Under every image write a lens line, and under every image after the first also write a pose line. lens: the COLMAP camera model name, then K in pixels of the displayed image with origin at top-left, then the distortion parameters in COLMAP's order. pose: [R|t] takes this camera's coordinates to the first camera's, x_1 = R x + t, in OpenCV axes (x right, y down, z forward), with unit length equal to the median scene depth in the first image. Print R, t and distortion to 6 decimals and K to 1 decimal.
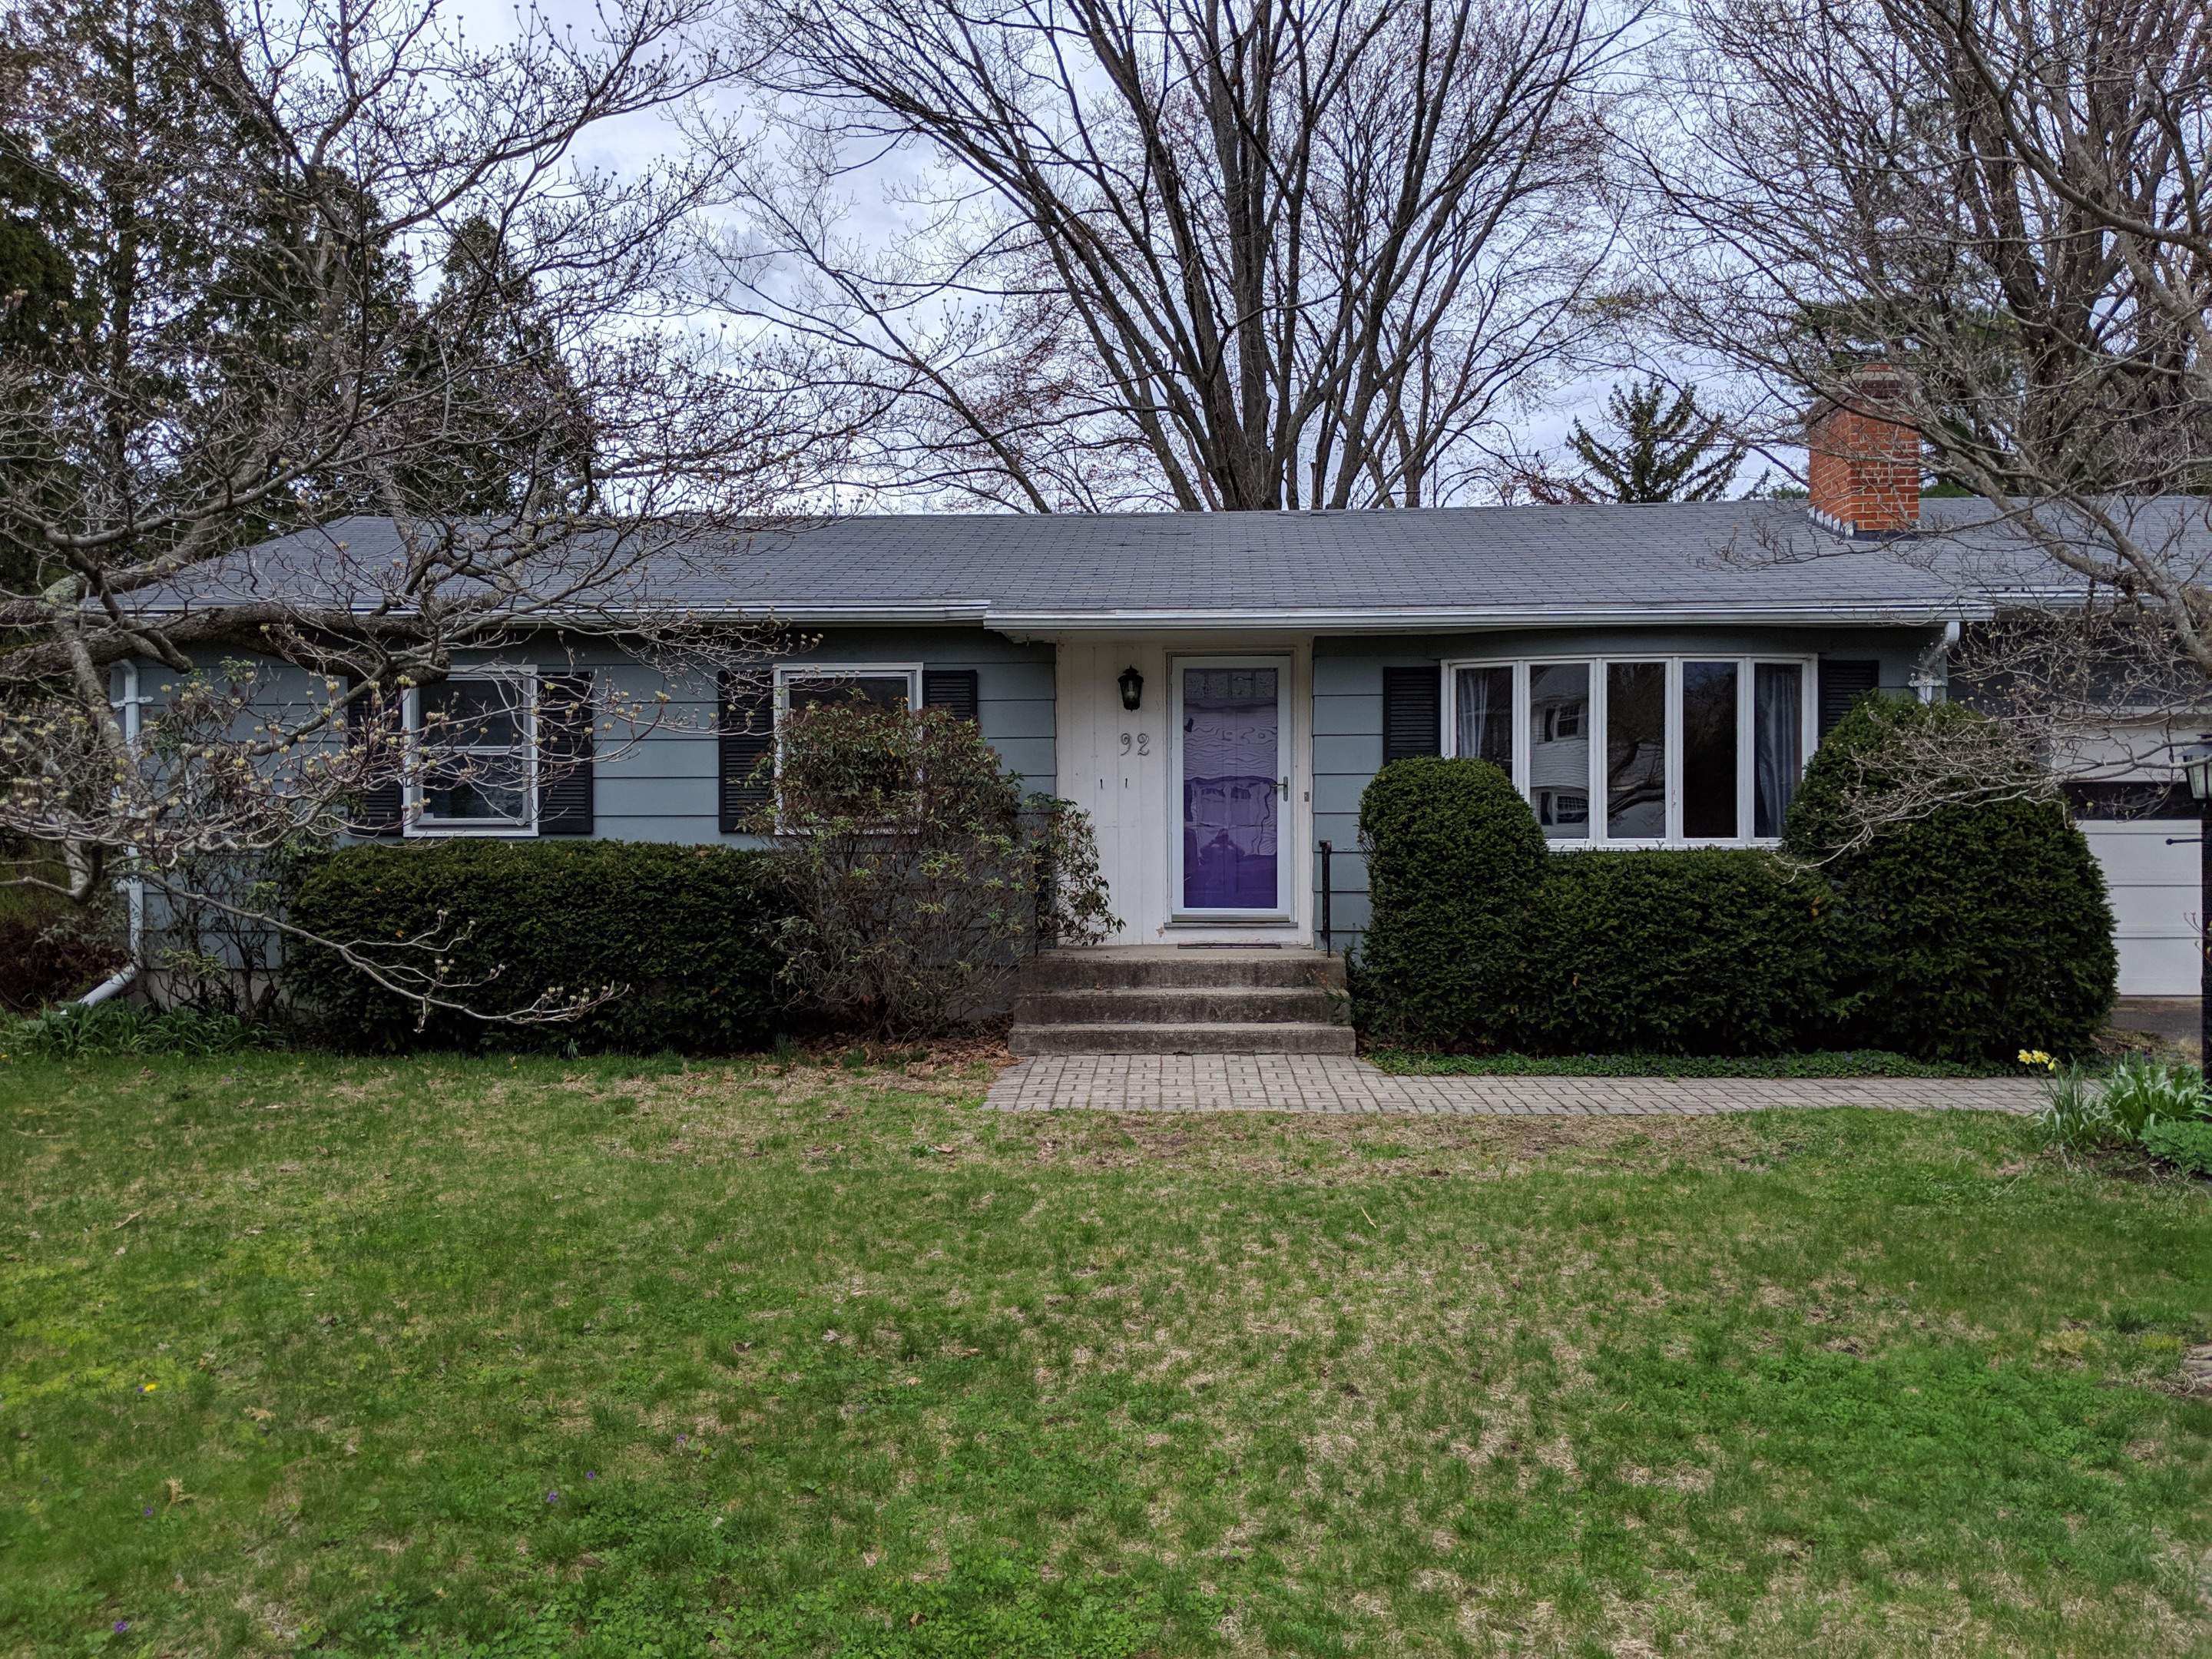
lens RADIAL K [[1781.6, 0, 1118.6], [0, 1781.6, 845.5], [0, 0, 1]] dist [0.085478, -0.159395]
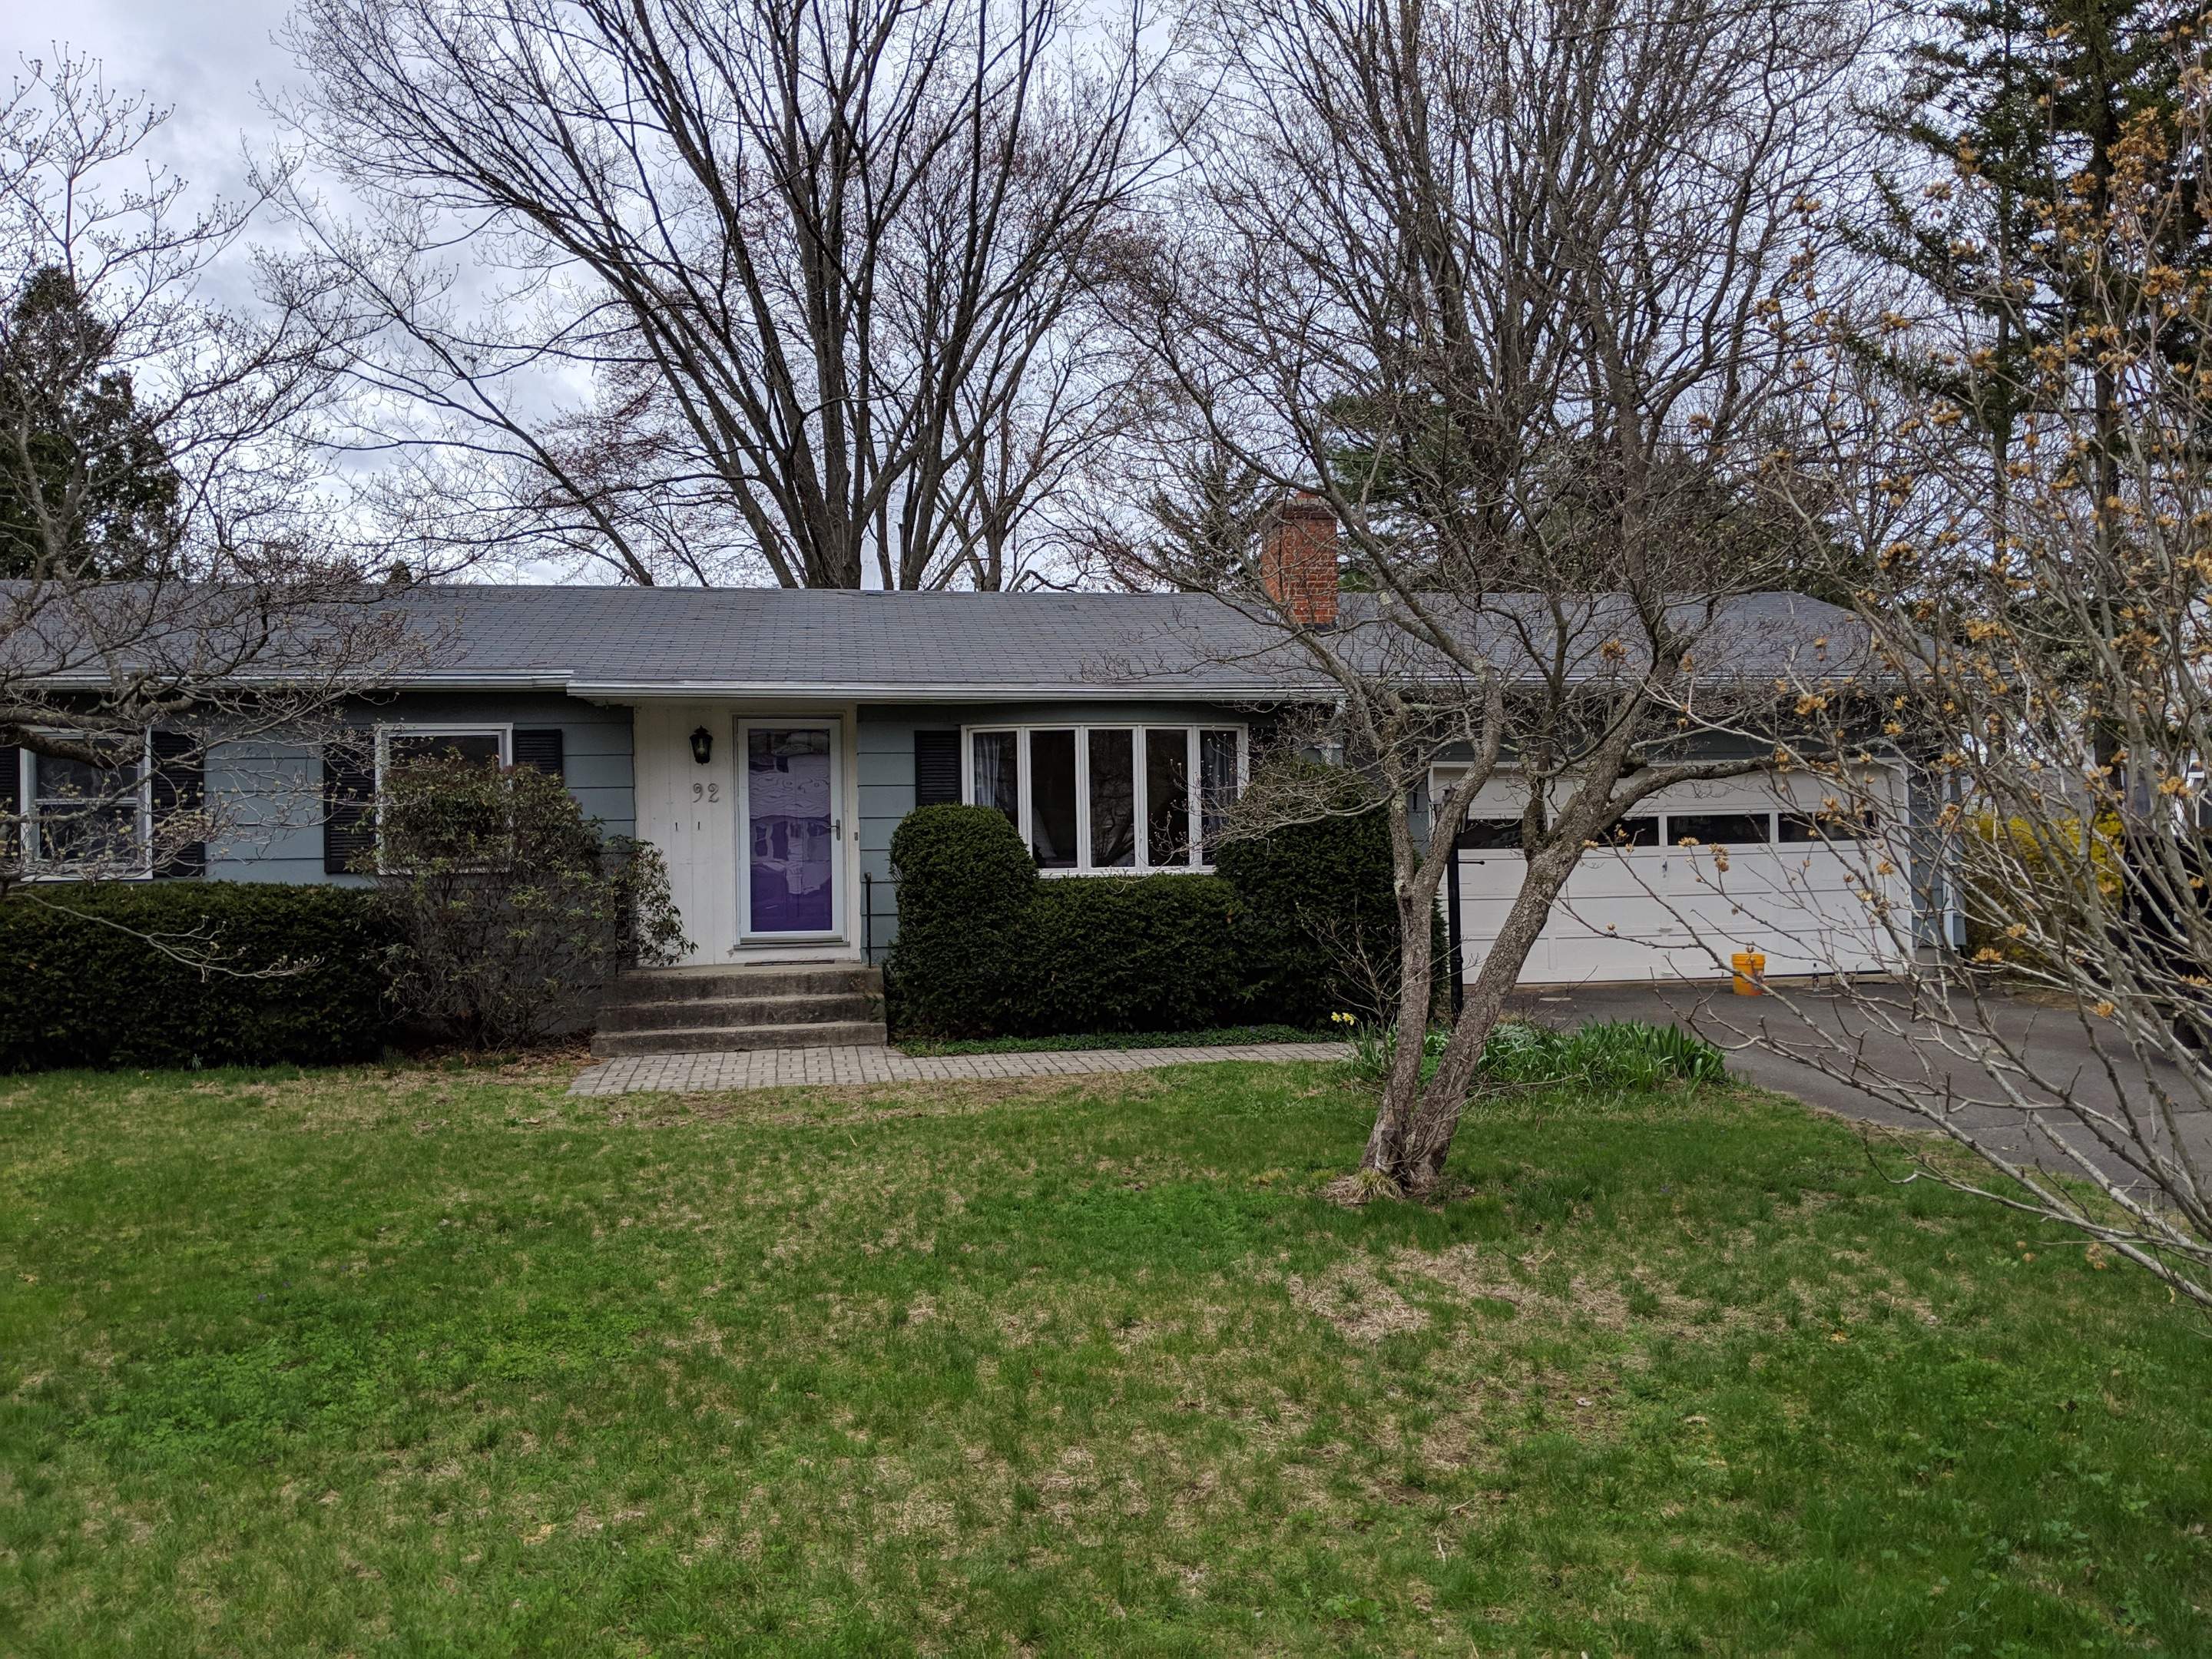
lens RADIAL K [[1781.6, 0, 1111.6], [0, 1781.6, 842.6], [0, 0, 1]] dist [0.085478, -0.159395]
pose [[0.978273, -0.010329, 0.207065, 0.028252], [0.014914, 0.999677, -0.020595, 0.004179], [-0.206785, 0.023236, 0.978110, -0.224770]]
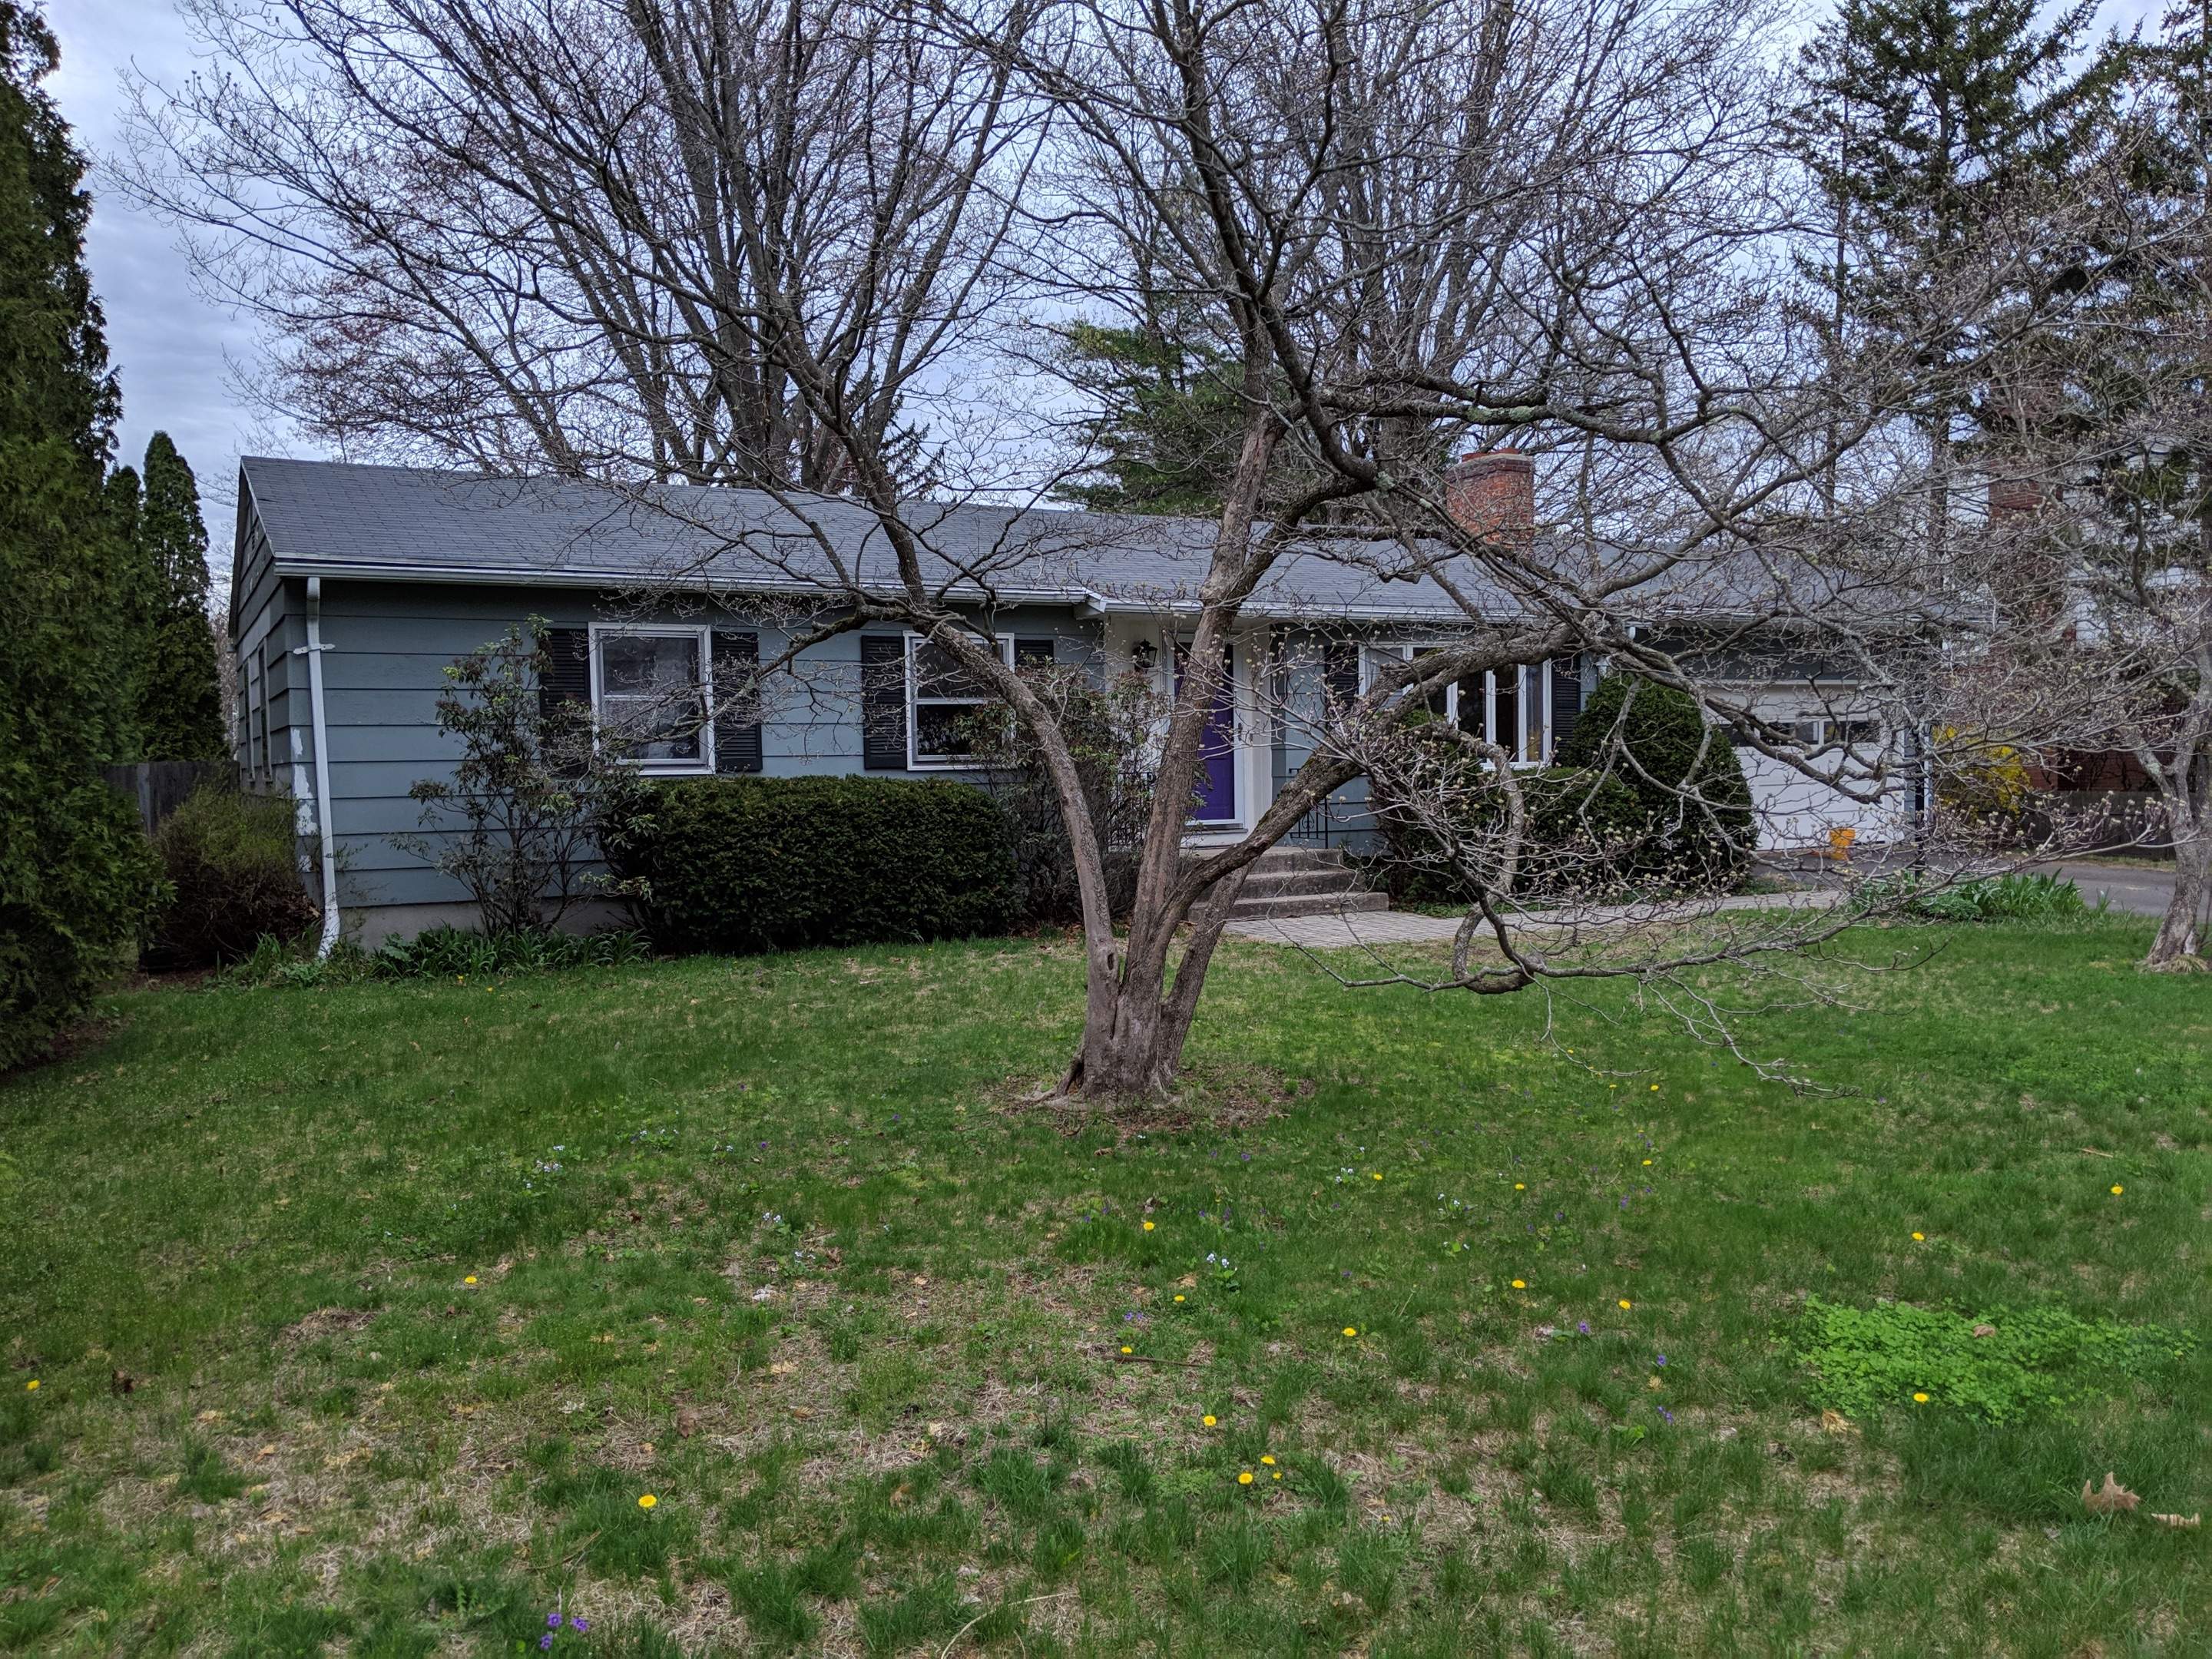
lens RADIAL K [[1781.6, 0, 1123.9], [0, 1781.6, 844.4], [0, 0, 1]] dist [0.085478, -0.159395]
pose [[0.848292, -0.036932, 0.528240, -0.754650], [0.021139, 0.999132, 0.035907, 0.004411], [-0.529107, -0.019293, 0.848336, -0.124478]]
